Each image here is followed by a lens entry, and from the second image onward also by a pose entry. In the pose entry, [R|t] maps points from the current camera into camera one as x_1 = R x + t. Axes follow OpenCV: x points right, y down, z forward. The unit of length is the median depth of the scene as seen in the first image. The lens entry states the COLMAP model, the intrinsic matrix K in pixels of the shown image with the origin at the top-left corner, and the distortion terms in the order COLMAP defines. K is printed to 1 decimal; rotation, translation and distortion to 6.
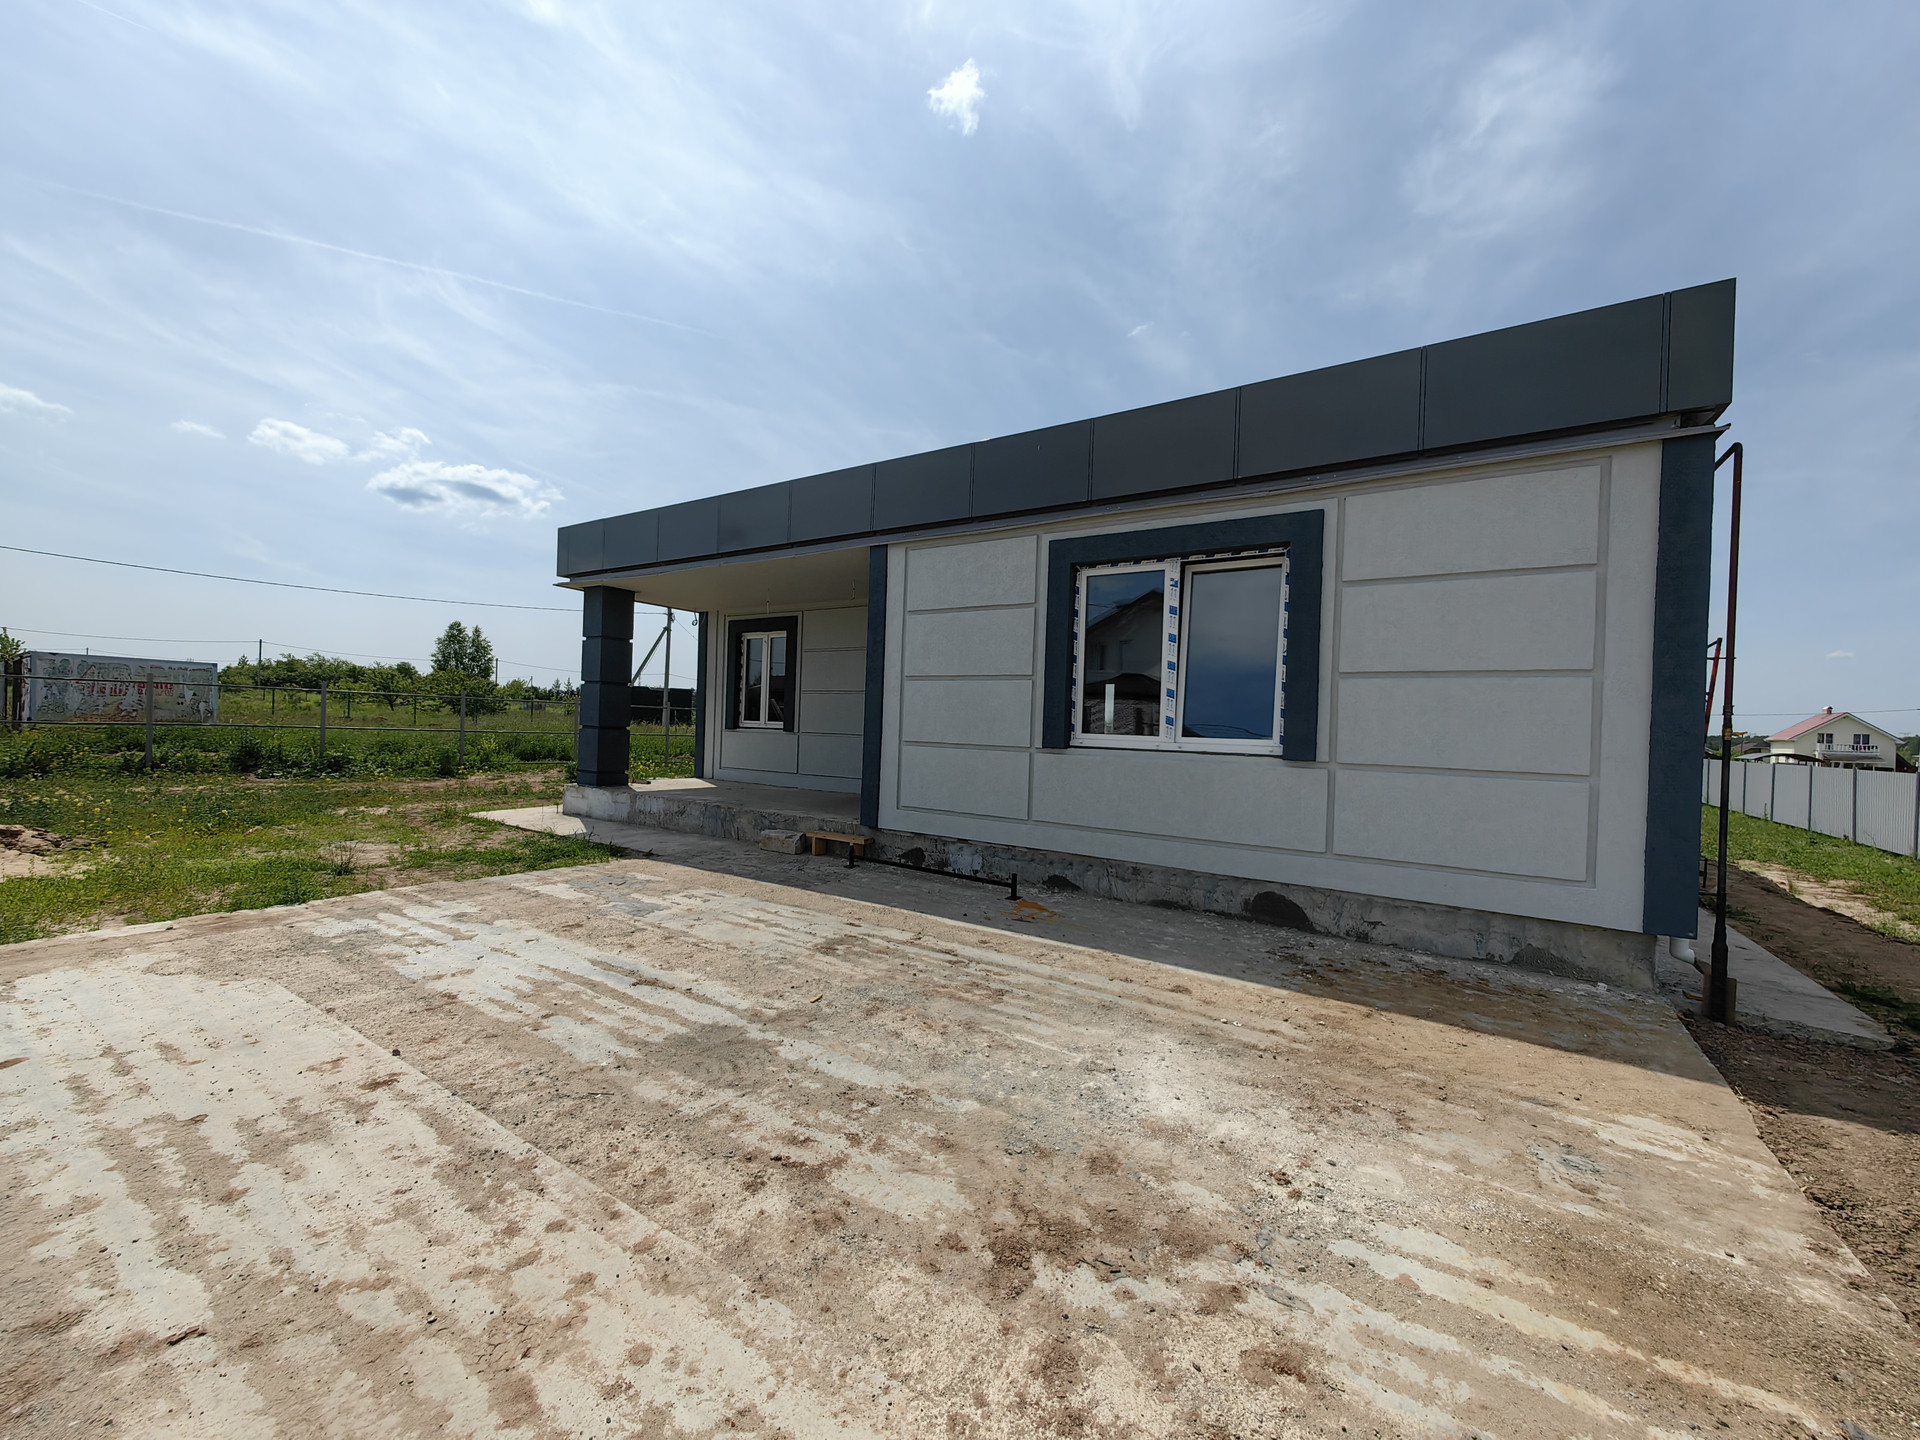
lens RADIAL K [[741.3, 0, 961.1], [0, 741.3, 727.2], [0, 0, 1]] dist [0.010111, -0.003630]
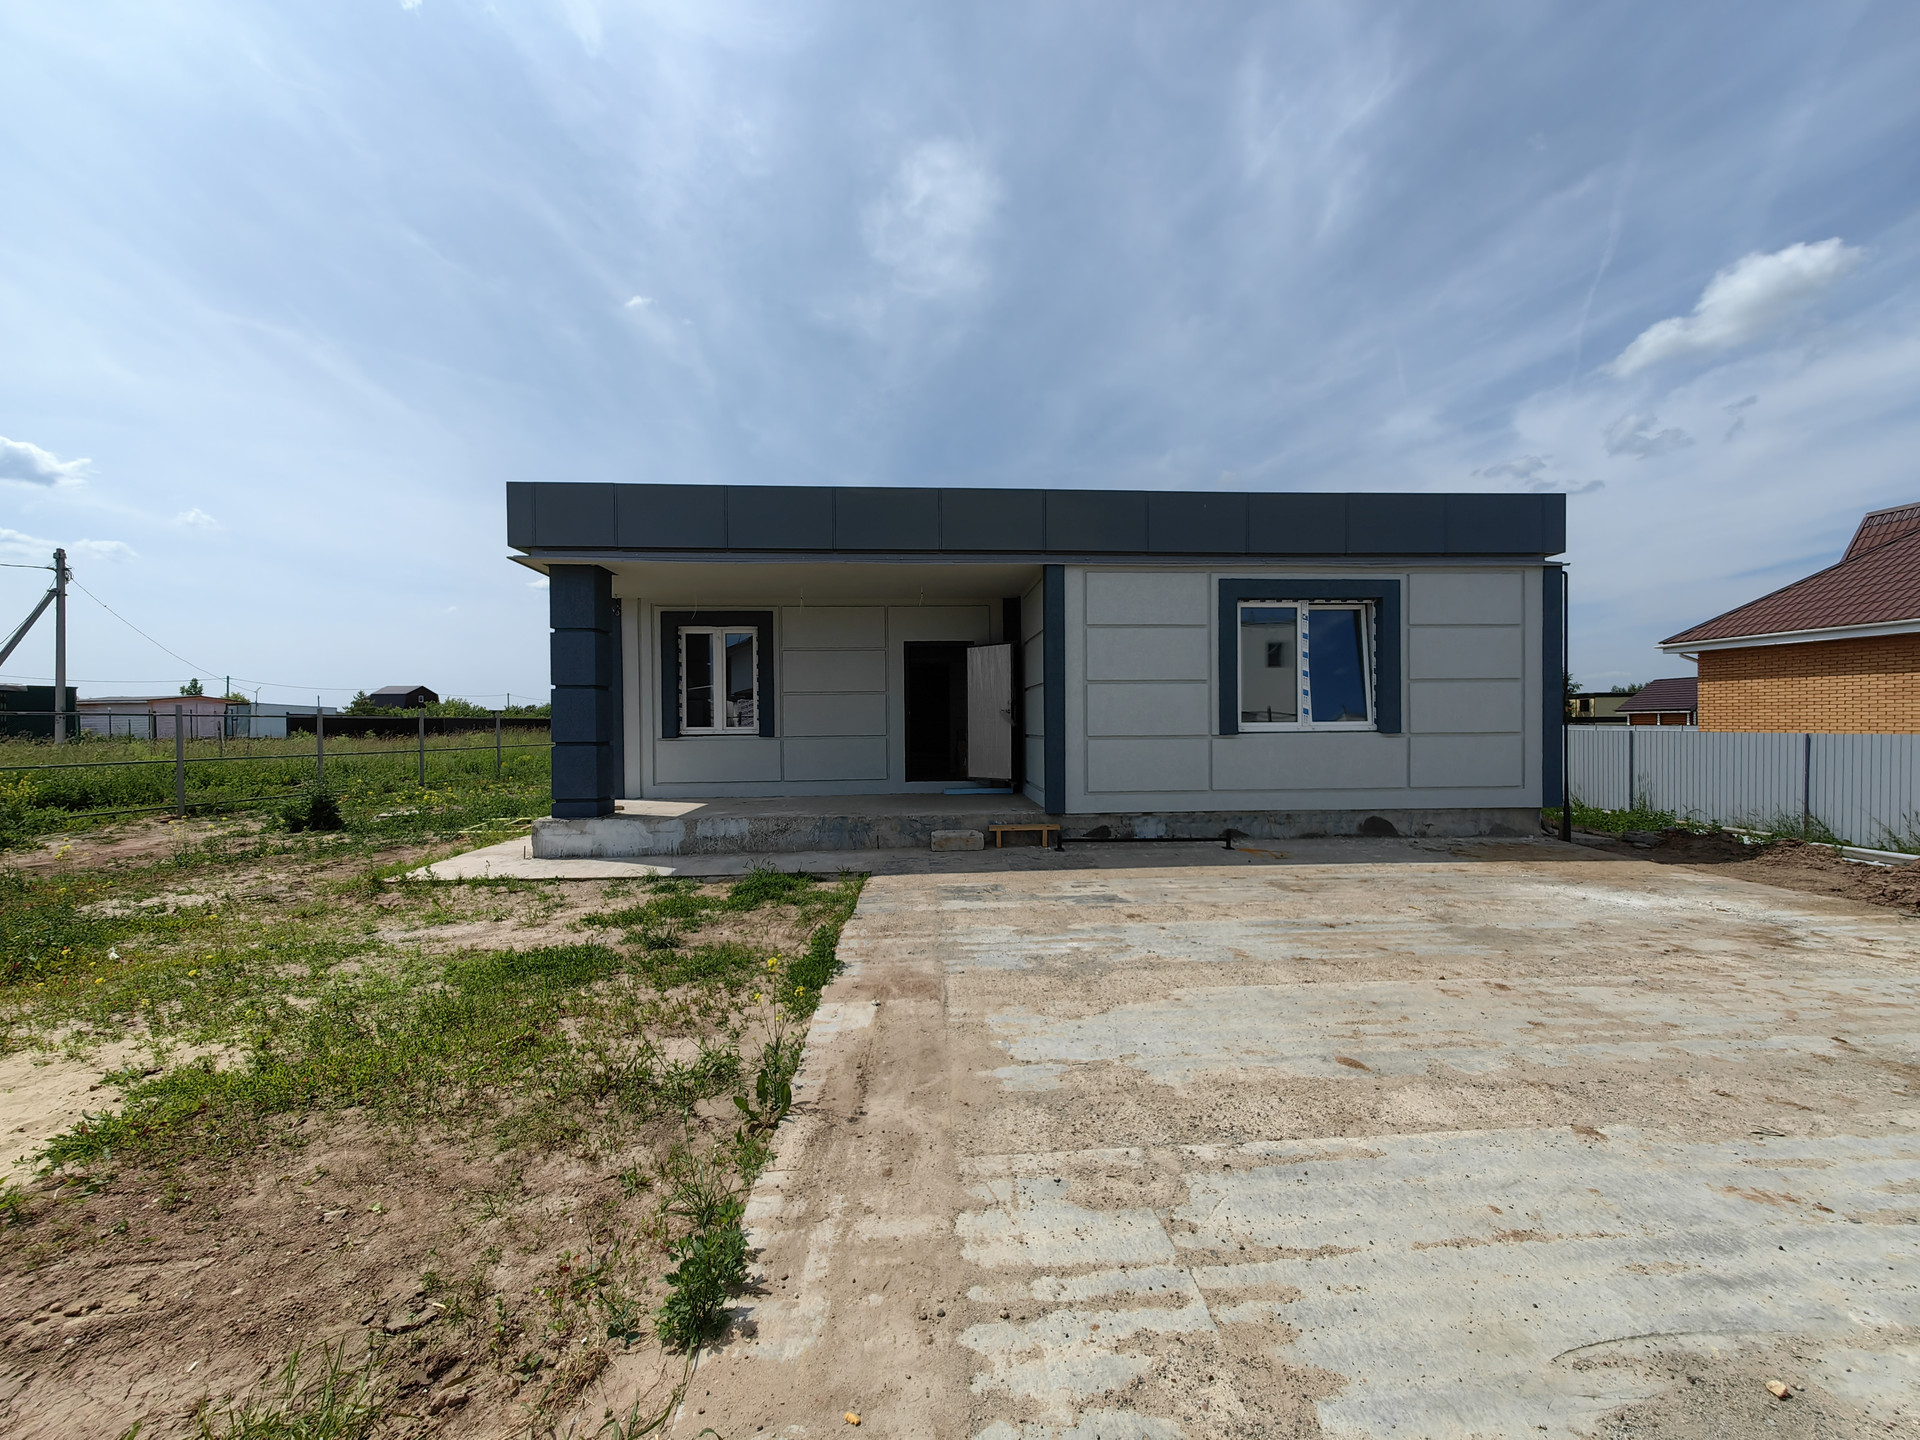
lens RADIAL K [[740.3, 0, 963.7], [0, 740.3, 726.6], [0, 0, 1]] dist [0.008766, -0.002303]
pose [[0.804817, -0.046320, 0.591713, -1.119765], [0.037906, 0.998926, 0.026640, -0.042402], [-0.592311, 0.000990, 0.805709, 0.216409]]
